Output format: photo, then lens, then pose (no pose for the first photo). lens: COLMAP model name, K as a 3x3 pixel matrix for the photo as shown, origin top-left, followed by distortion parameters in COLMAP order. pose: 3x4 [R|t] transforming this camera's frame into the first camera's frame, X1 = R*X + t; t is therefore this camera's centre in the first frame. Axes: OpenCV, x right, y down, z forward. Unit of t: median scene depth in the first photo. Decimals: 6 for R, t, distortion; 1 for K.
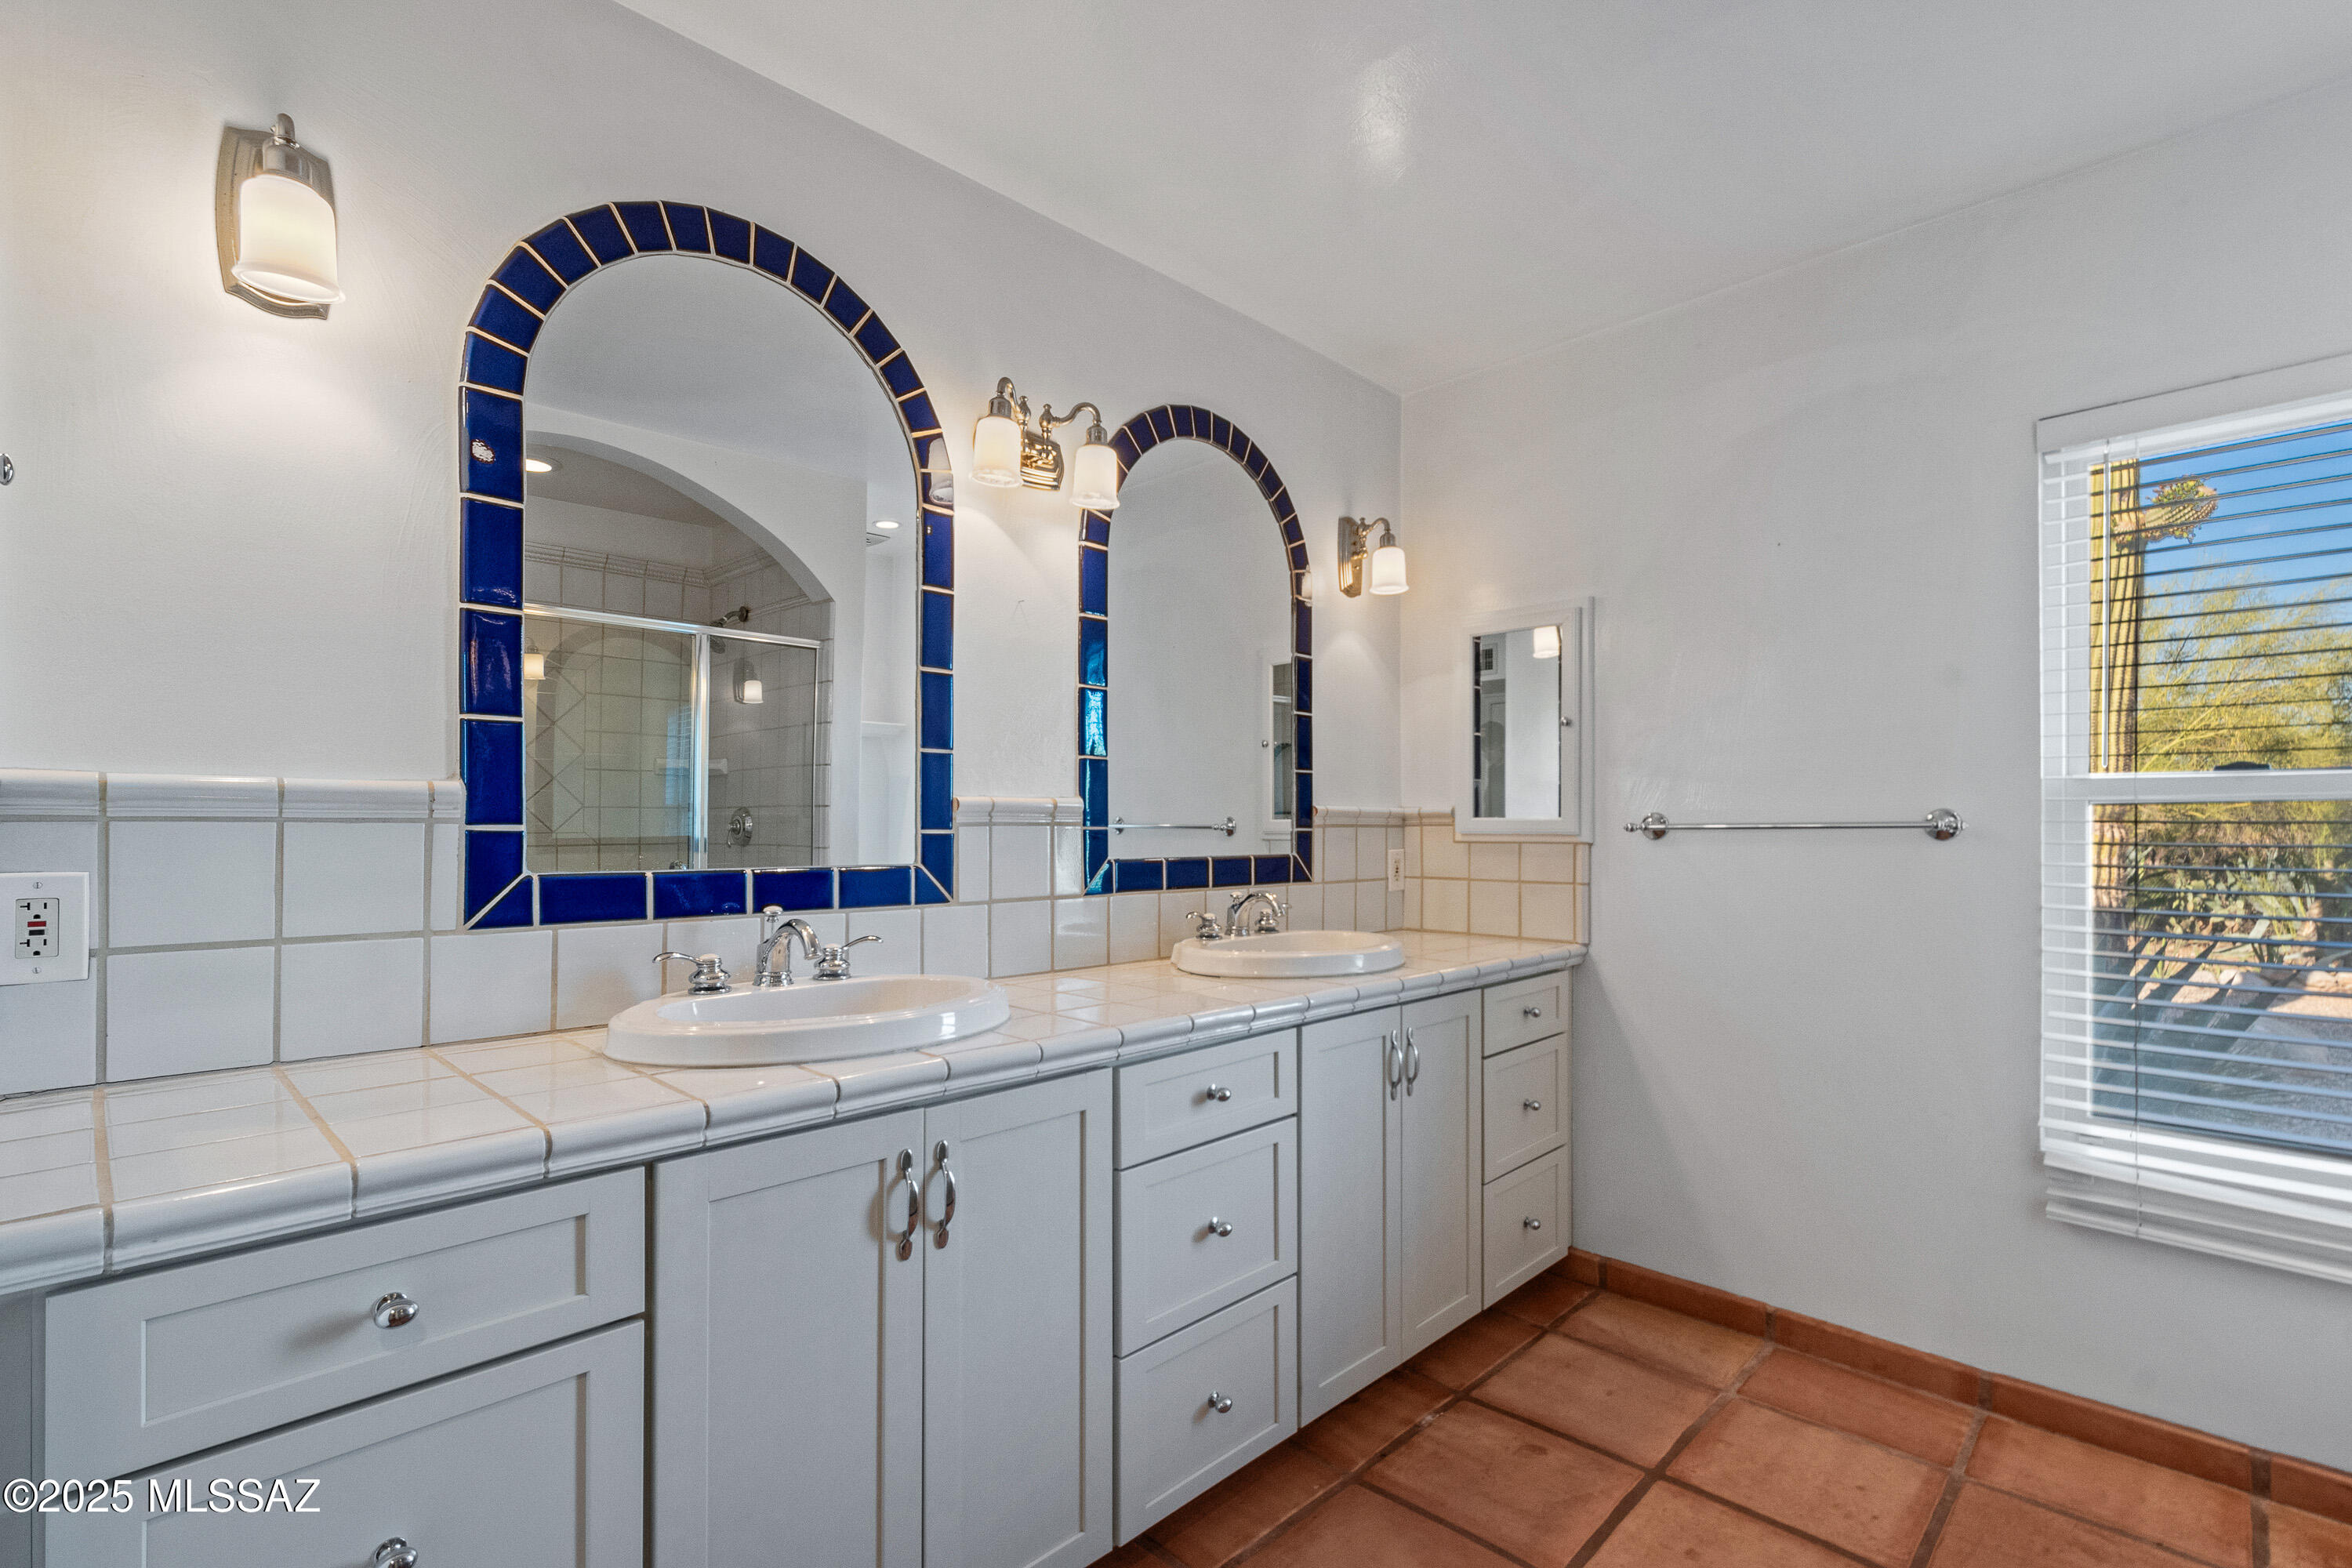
lens RADIAL K [[1036.7, 0, 1176.2], [0, 1036.7, 857.5], [0, 0, 1]] dist [0.002095, 0.000447]
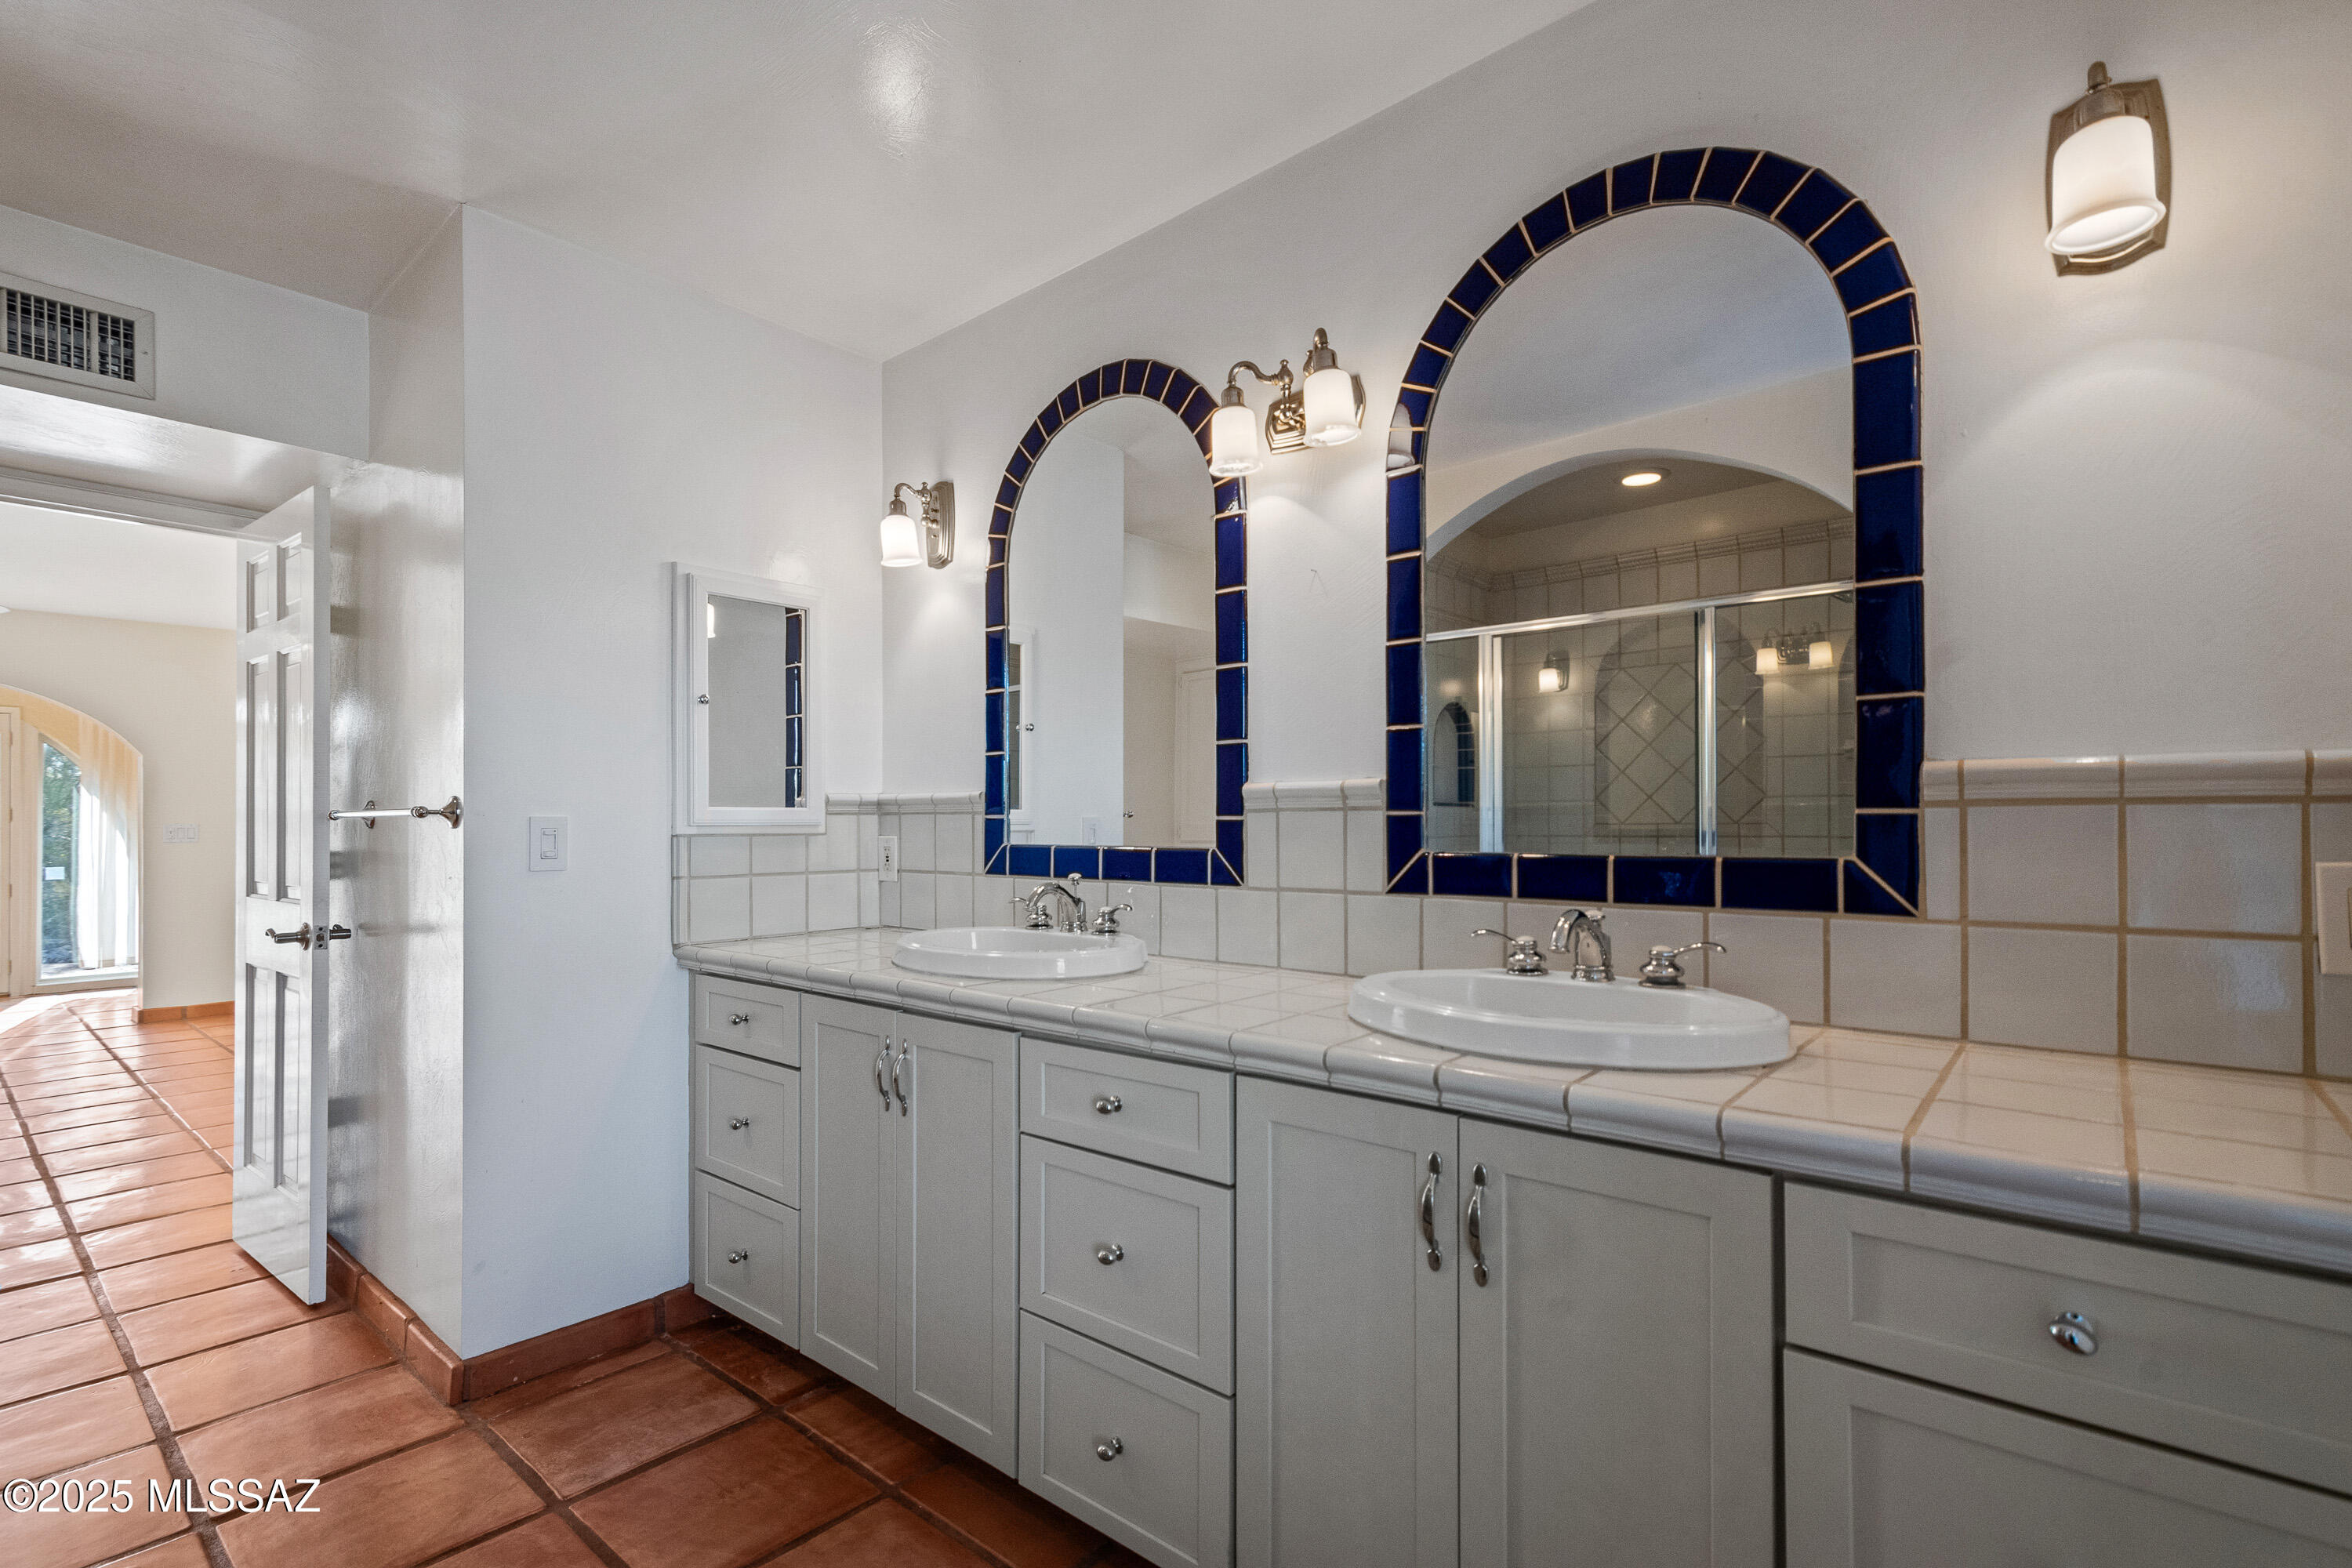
lens RADIAL K [[1078.3, 0, 1187.9], [0, 1078.3, 846.9], [0, 0, 1]] dist [0.001243, 0.000134]
pose [[0.079719, 0.026509, -0.996465, 0.869550], [-0.019221, 0.999501, 0.025052, -0.022384], [0.996632, 0.017156, 0.080189, 0.868568]]
